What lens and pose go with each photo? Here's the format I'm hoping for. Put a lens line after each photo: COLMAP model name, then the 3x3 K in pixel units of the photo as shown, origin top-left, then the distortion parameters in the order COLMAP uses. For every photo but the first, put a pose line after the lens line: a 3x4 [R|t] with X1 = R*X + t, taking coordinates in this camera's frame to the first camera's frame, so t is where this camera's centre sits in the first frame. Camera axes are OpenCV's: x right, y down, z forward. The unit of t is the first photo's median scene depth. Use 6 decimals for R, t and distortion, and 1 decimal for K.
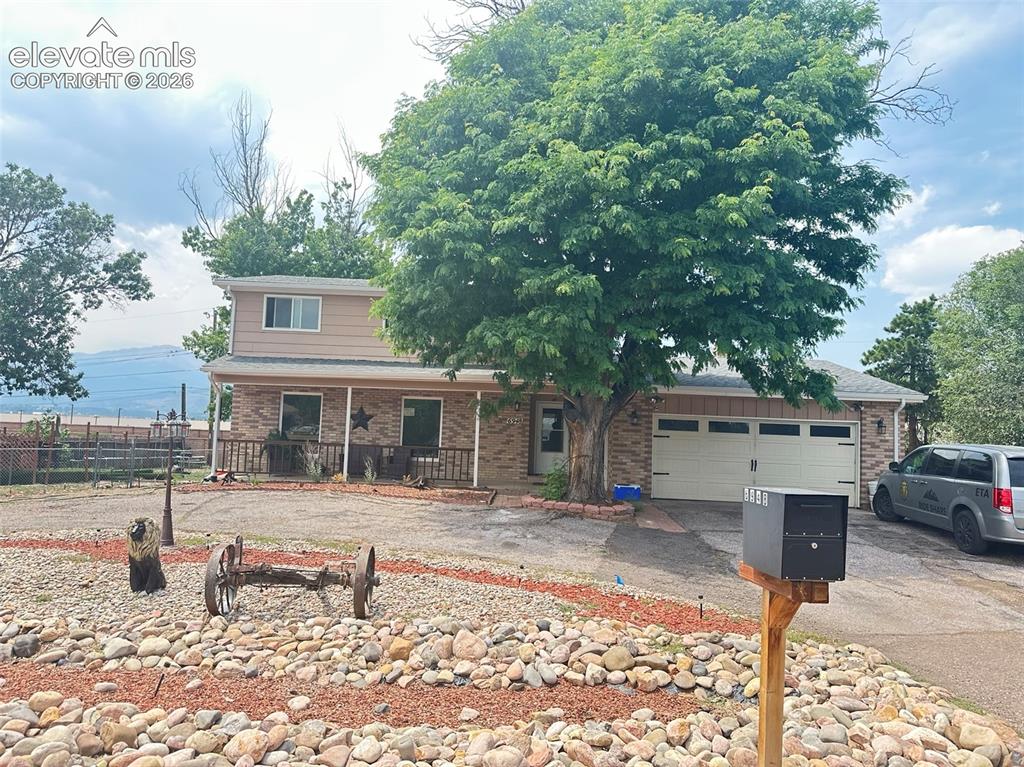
lens RADIAL K [[724.2, 0, 512.1], [0, 724.2, 384.1], [0, 0, 1]] dist [0.047847, -0.047561]
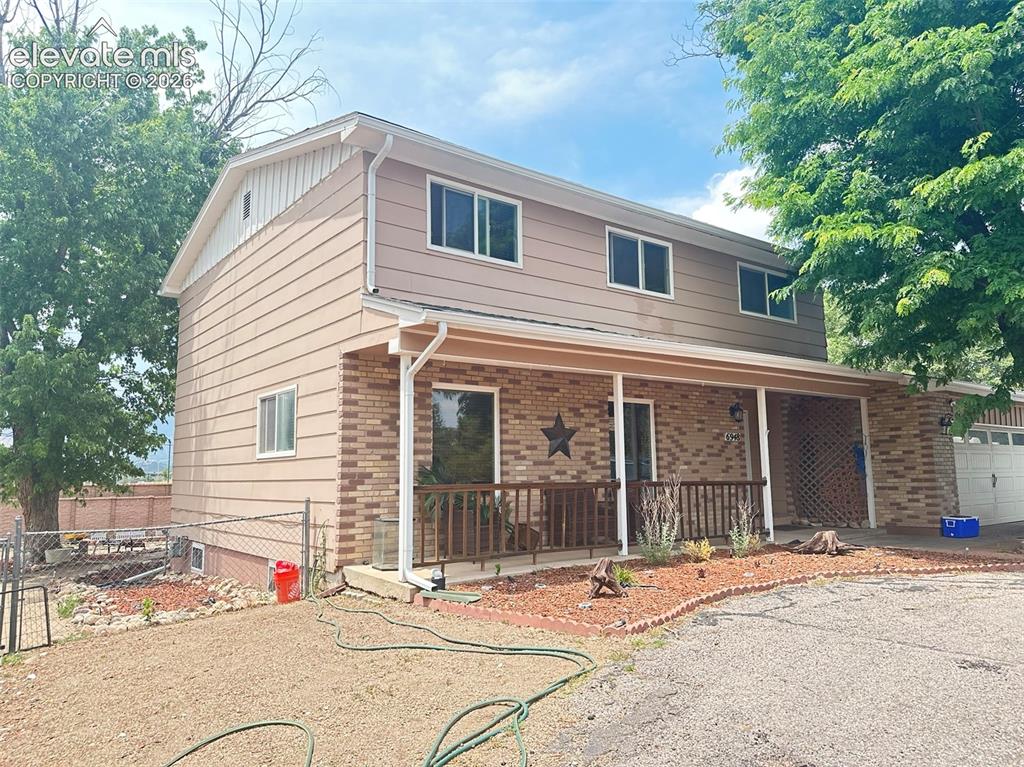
lens RADIAL K [[724.2, 0, 512.3], [0, 724.2, 381.4], [0, 0, 1]] dist [0.047847, -0.047561]
pose [[0.810391, 0.028650, 0.585188, -0.557699], [0.006013, 0.998344, -0.057206, 0.037379], [-0.585858, 0.049878, 0.808877, 0.578276]]
